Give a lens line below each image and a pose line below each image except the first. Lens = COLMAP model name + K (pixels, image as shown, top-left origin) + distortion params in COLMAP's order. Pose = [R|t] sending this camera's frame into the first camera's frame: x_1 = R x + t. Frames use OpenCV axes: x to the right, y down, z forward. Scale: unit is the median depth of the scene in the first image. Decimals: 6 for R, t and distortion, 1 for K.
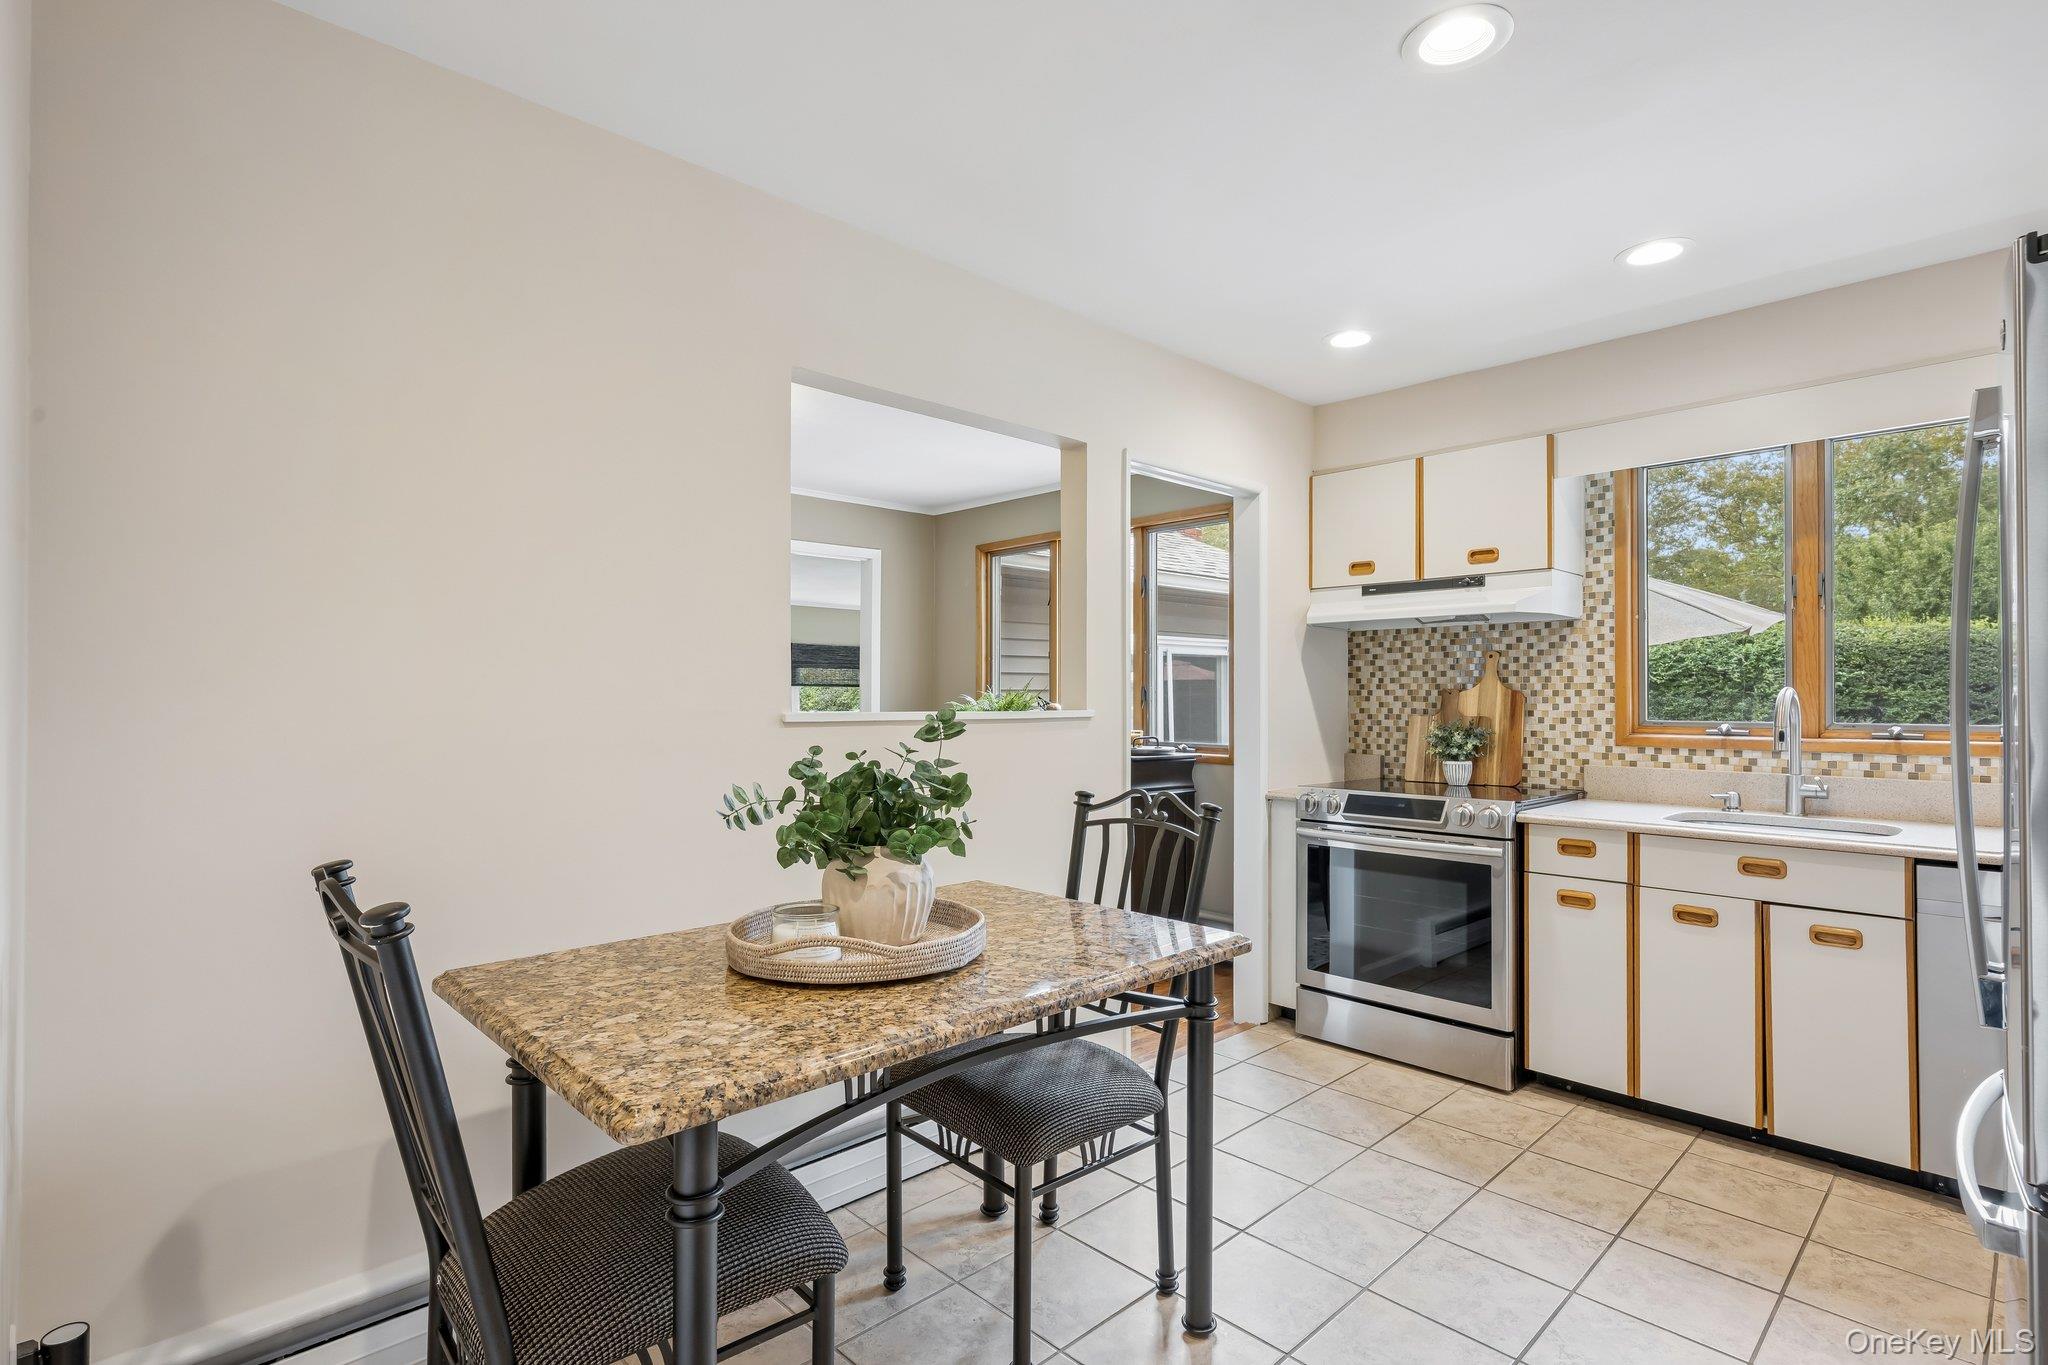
lens RADIAL K [[997.8, 0, 1017.1], [0, 997.8, 694.5], [0, 0, 1]] dist [0.002268, 0.000379]
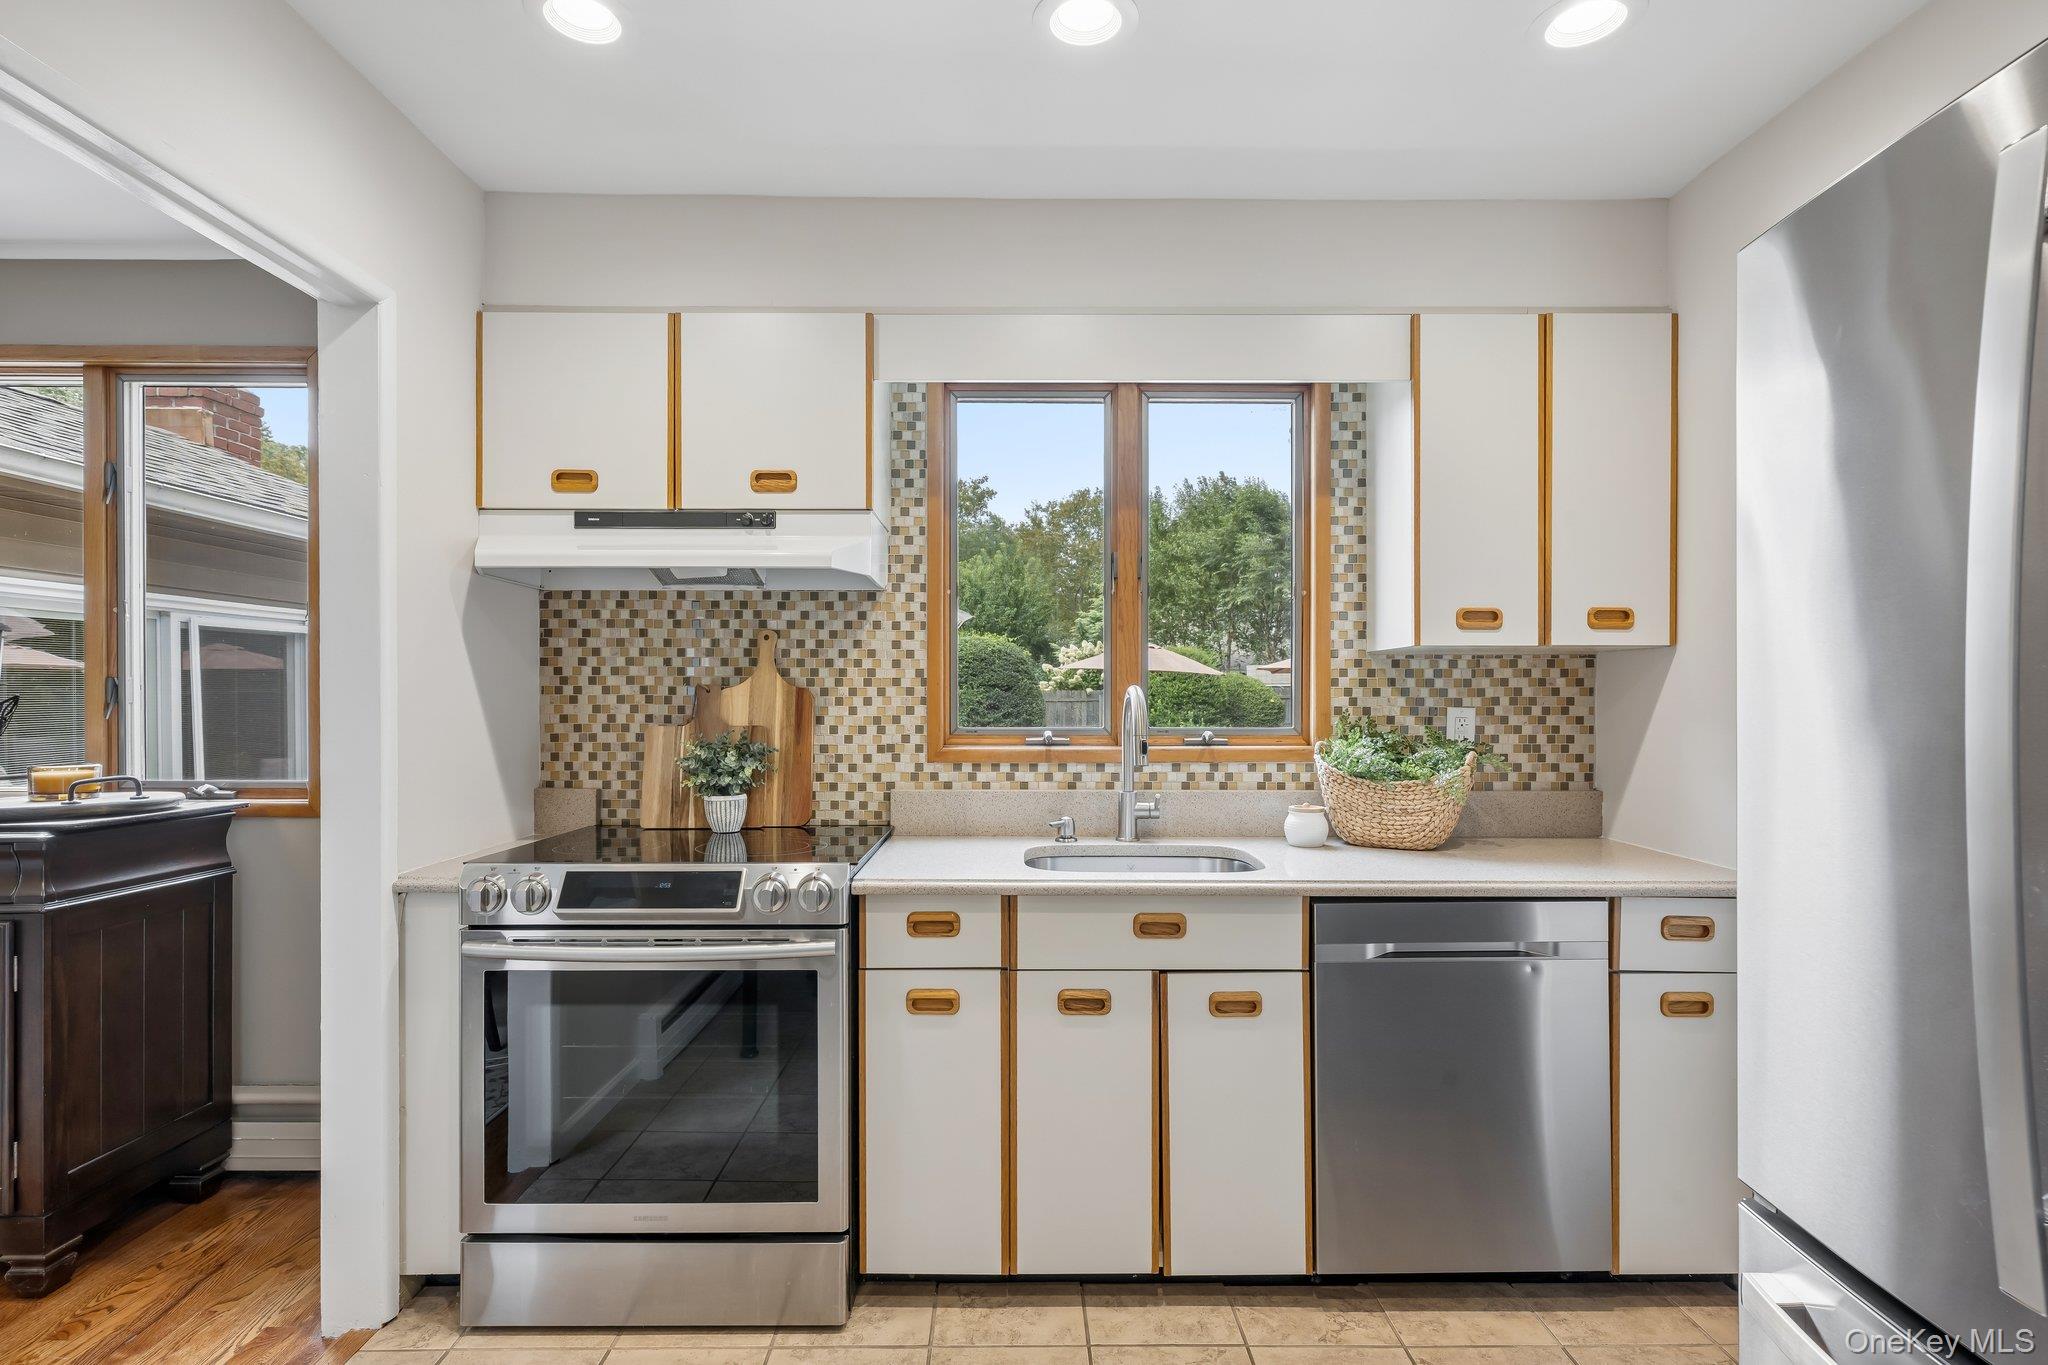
lens RADIAL K [[1011.9, 0, 1021.9], [0, 1011.9, 700.9], [0, 0, 1]] dist [-0.000076, 0.000526]
pose [[0.679909, -0.003833, 0.733287, 0.087301], [-0.002960, 0.999964, 0.007971, -0.000849], [-0.733291, -0.007590, 0.679873, 0.411541]]
